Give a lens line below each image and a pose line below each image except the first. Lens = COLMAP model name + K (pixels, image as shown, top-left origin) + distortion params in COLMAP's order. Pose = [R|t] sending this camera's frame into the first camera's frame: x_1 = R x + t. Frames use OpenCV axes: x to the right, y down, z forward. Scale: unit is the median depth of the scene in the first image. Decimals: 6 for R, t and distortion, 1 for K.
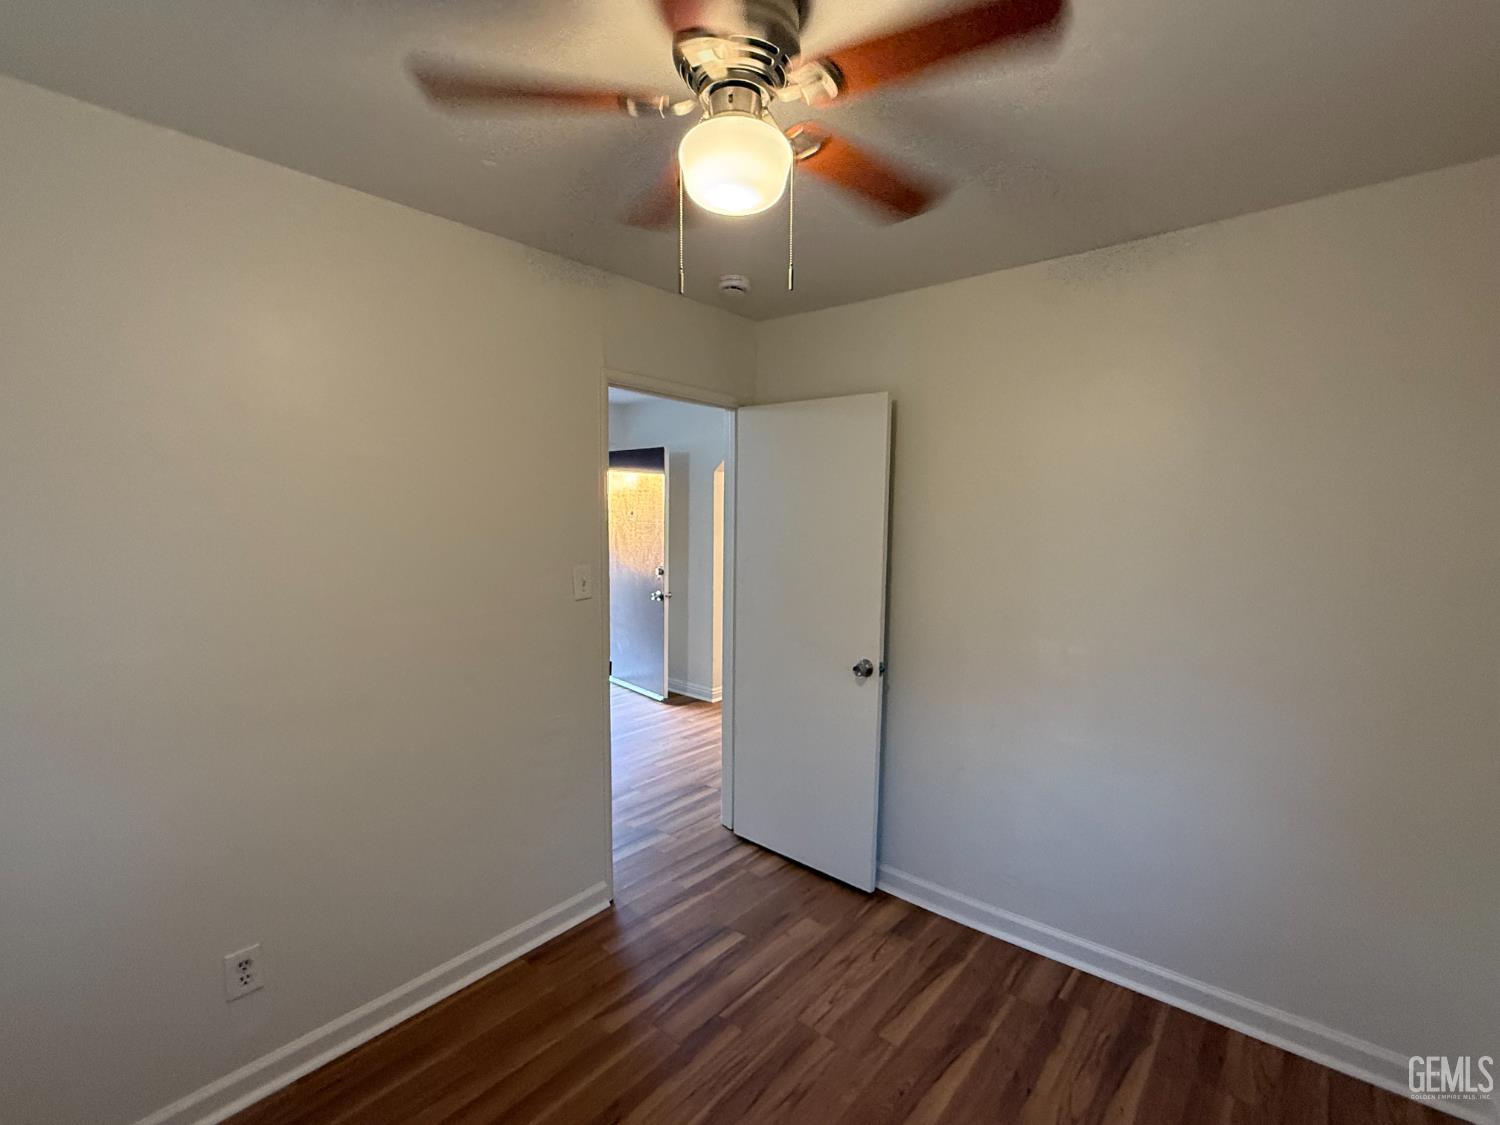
lens RADIAL K [[689.7, 0, 748.8], [0, 689.7, 561.4], [0, 0, 1]] dist [-0.002341, 0.001440]
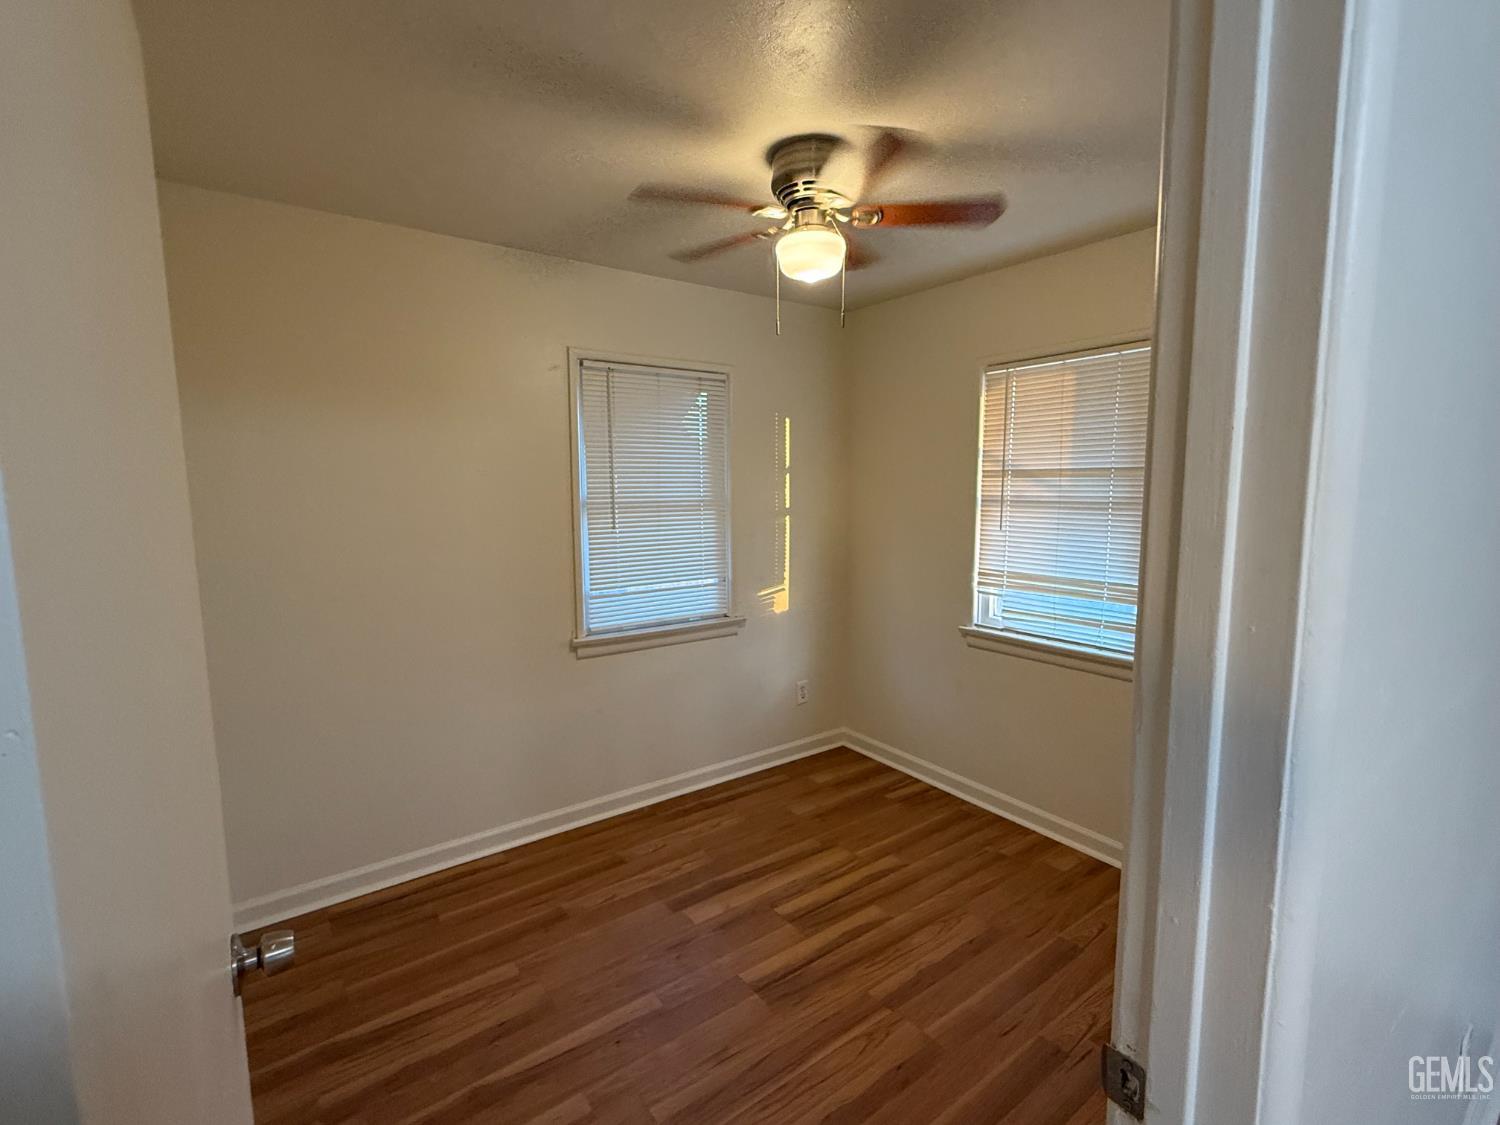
lens RADIAL K [[689.7, 0, 749.0], [0, 689.7, 562.7], [0, 0, 1]] dist [-0.002341, 0.001440]
pose [[-0.970596, -0.044517, 0.236560, -0.176880], [-0.000174, 0.982879, 0.184250, -0.120977], [-0.240713, 0.178792, -0.953987, 1.790698]]
